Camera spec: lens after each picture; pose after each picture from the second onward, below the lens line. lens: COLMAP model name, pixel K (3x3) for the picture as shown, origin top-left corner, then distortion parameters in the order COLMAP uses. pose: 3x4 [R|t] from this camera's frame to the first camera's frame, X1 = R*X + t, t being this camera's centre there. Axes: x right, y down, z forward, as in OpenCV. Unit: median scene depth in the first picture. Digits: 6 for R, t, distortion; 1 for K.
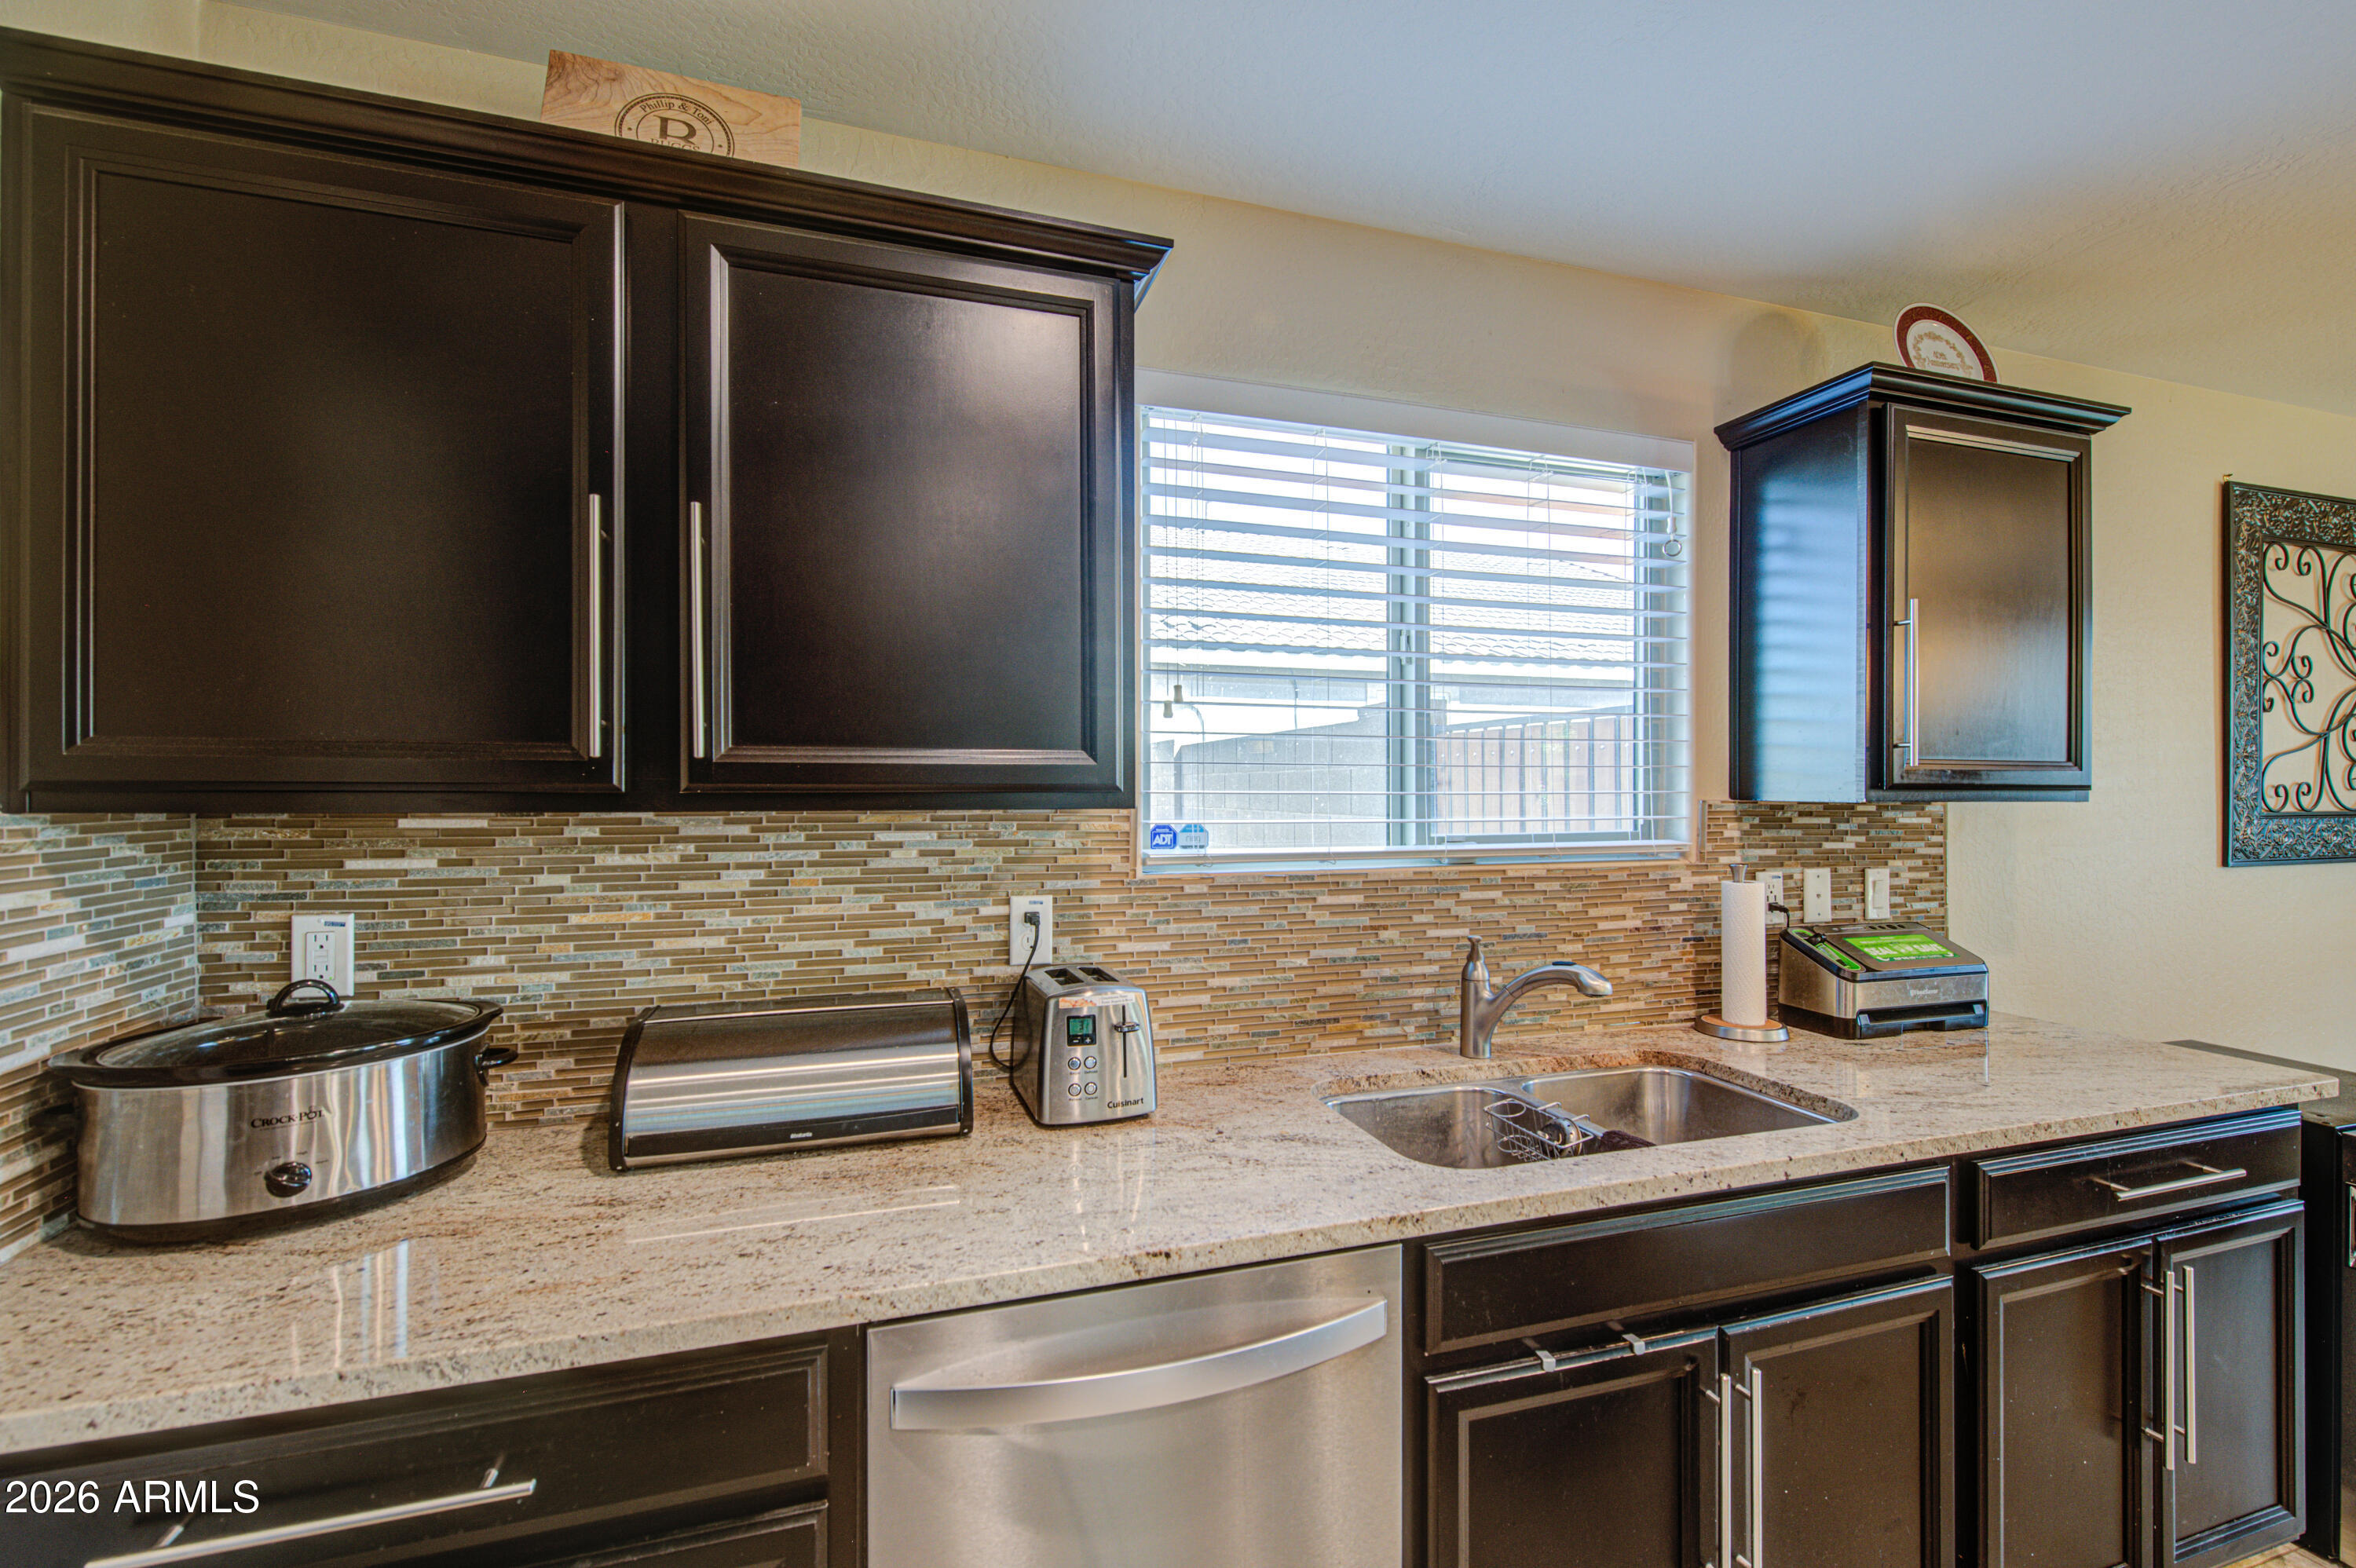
lens RADIAL K [[985.2, 0, 1178.0], [0, 985.2, 790.0], [0, 0, 1]] dist [-0.000700, -0.000228]
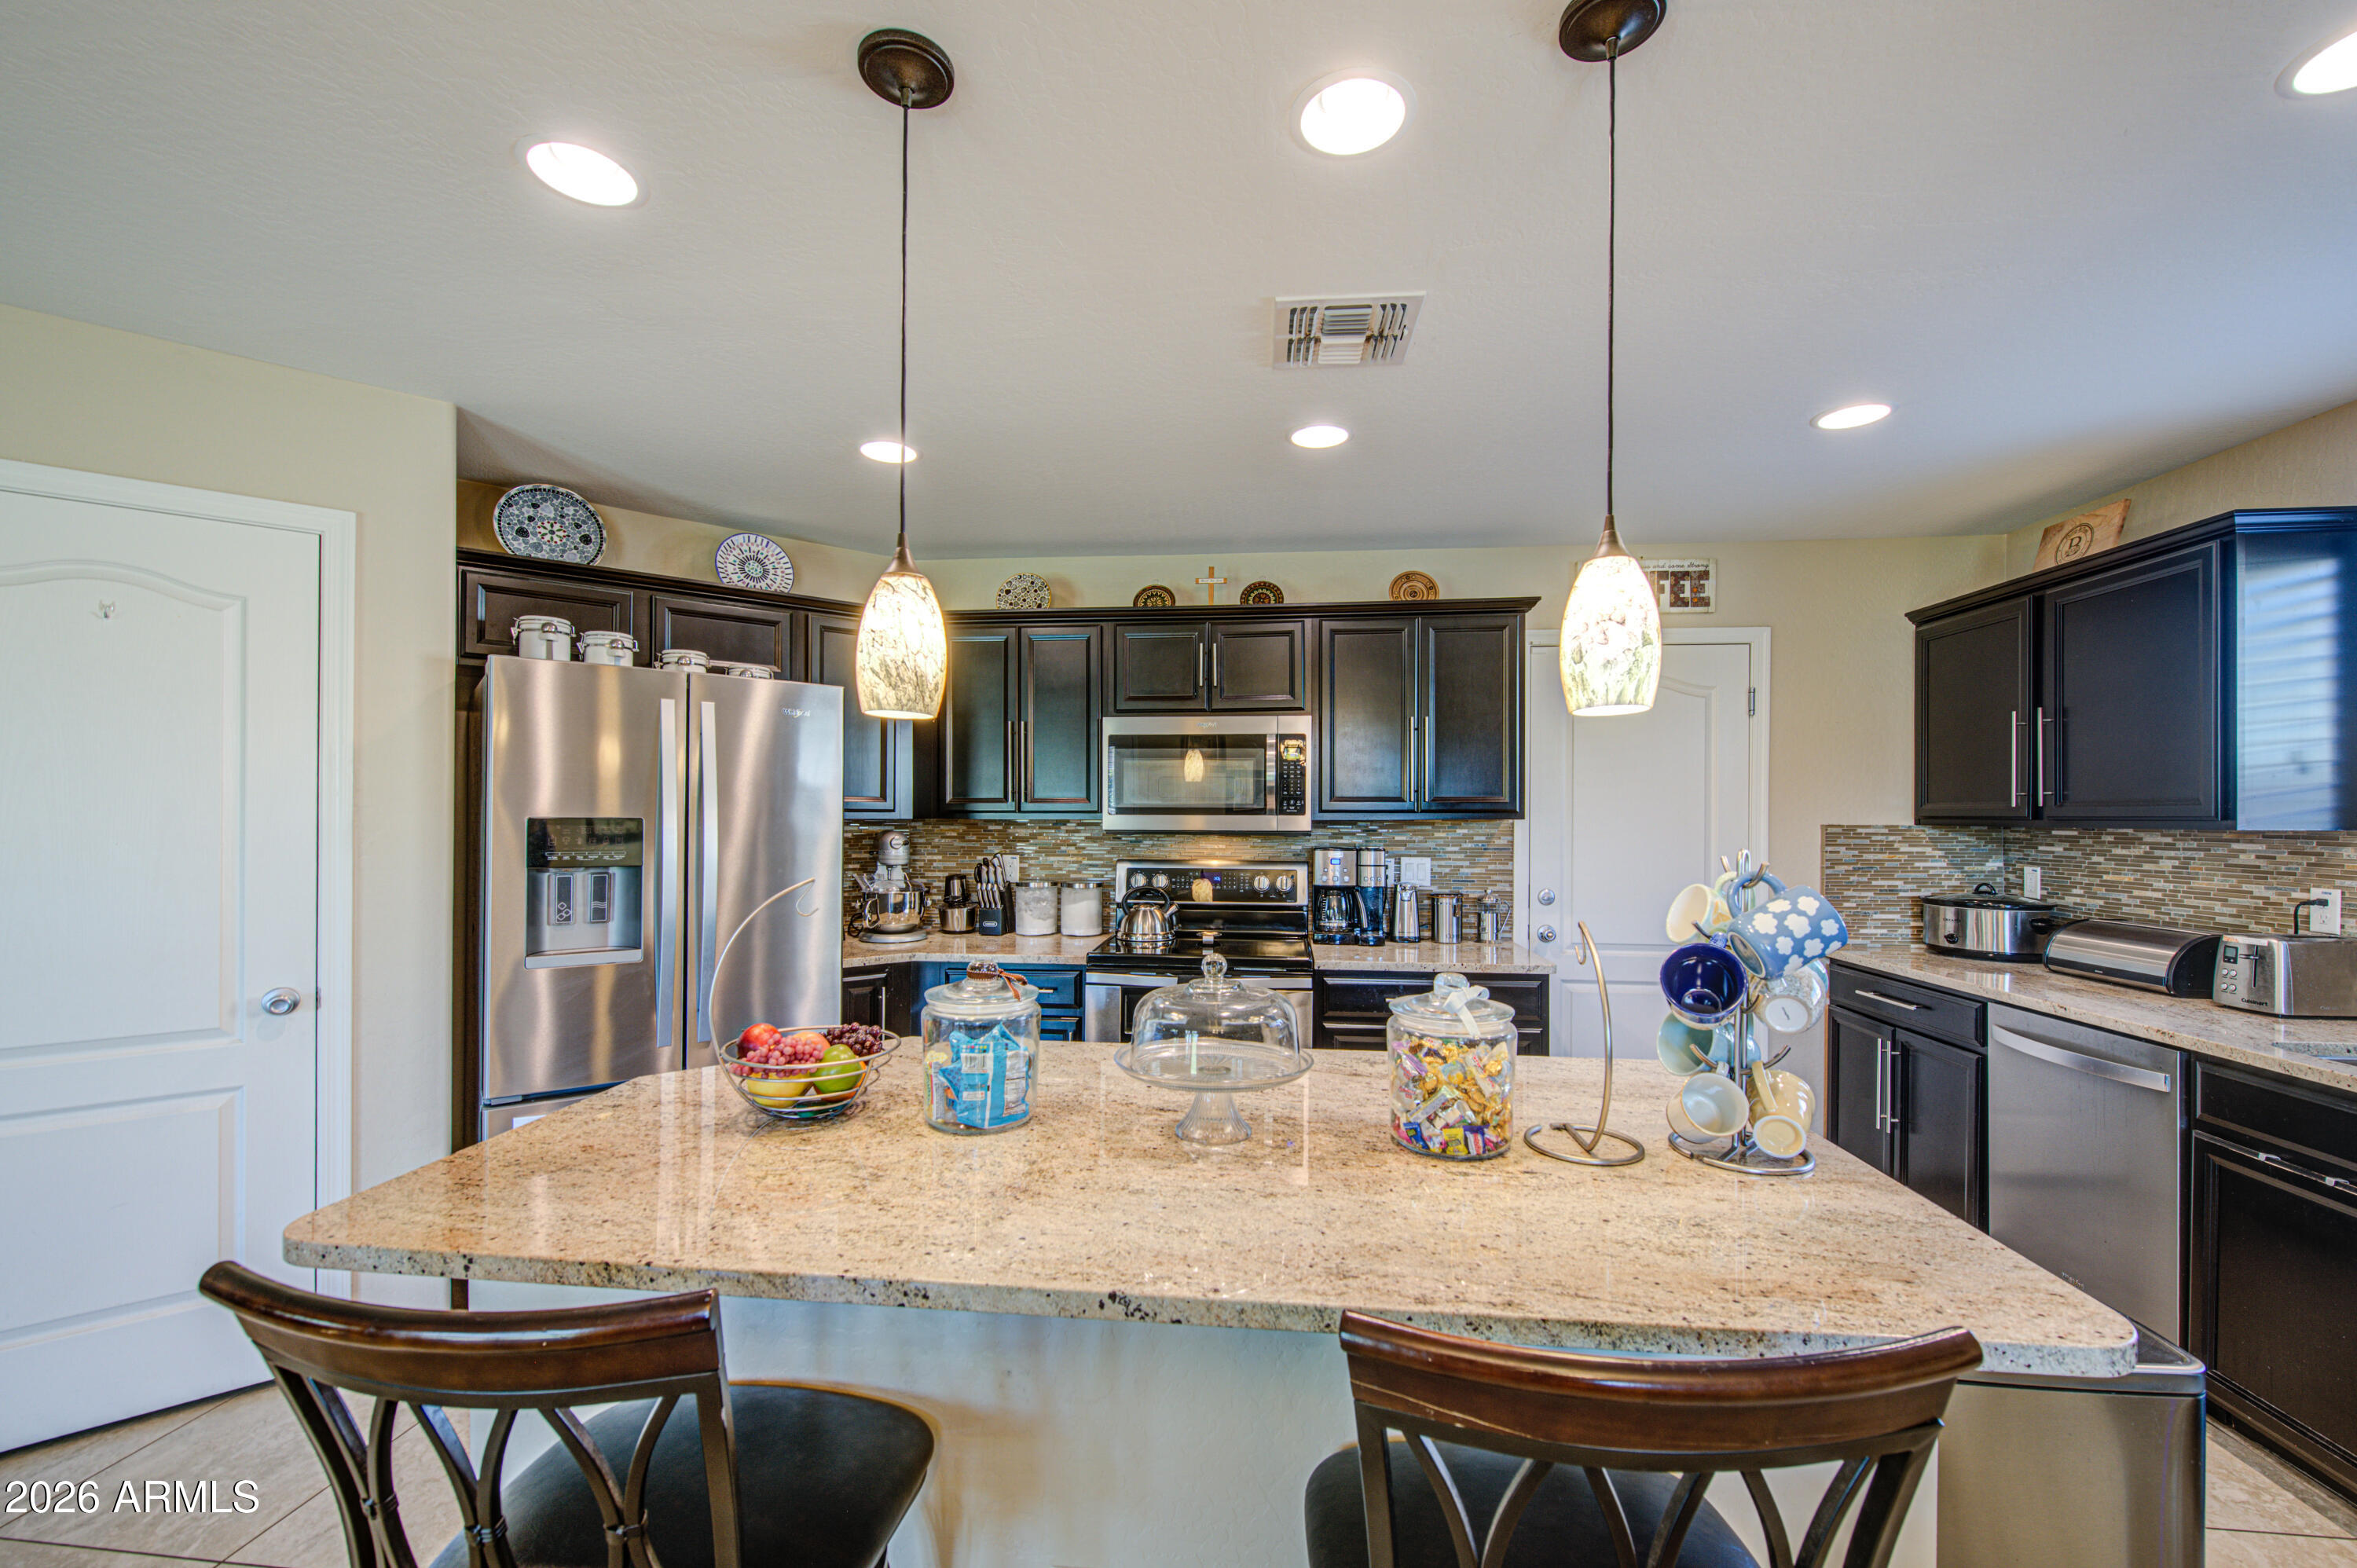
lens RADIAL K [[950.1, 0, 1178.3], [0, 950.1, 811.7], [0, 0, 1]] dist [-0.000181, -0.000114]
pose [[-0.413597, -0.006786, -0.910435, 2.050014], [-0.004243, 0.999976, -0.005526, 0.003298], [0.910450, 0.001578, -0.413616, -0.019004]]
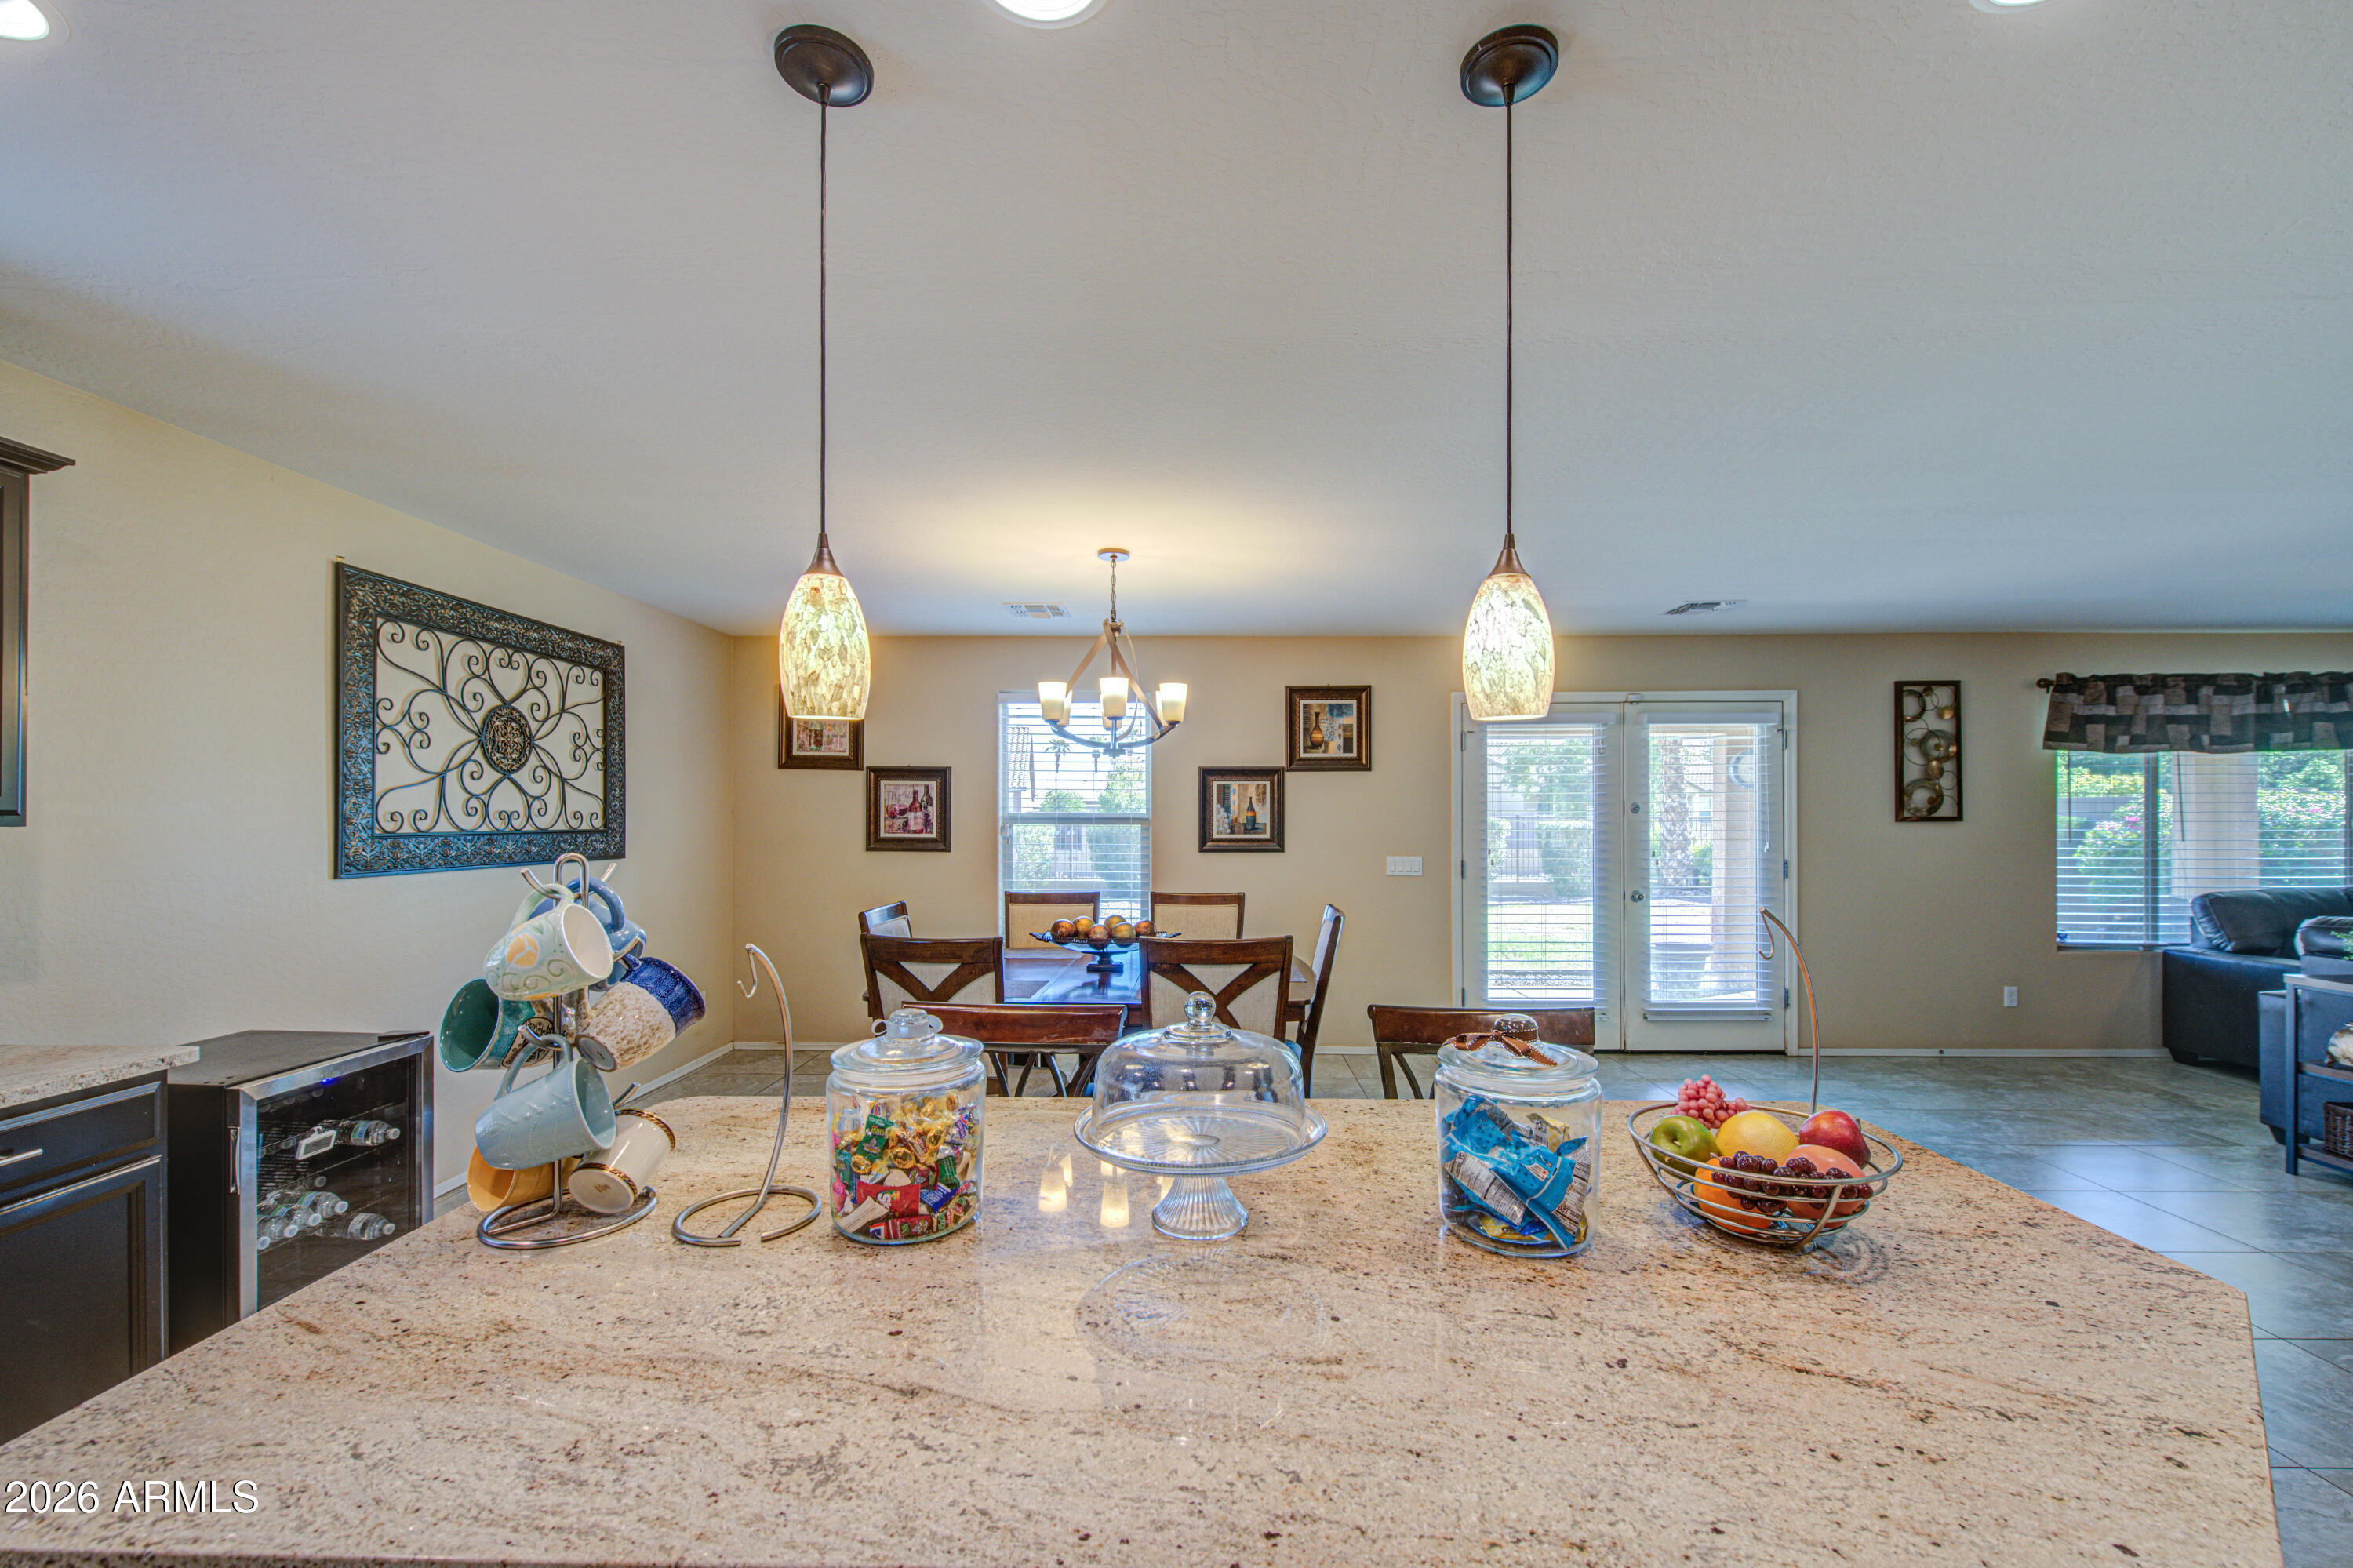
lens RADIAL K [[963.1, 0, 1181.5], [0, 963.1, 812.6], [0, 0, 1]] dist [-0.001636, -0.000583]
pose [[0.326780, 0.004445, 0.945090, 0.478166], [-0.000897, 0.999990, -0.004393, 0.000646], [-0.945100, 0.000588, 0.326781, -0.629444]]
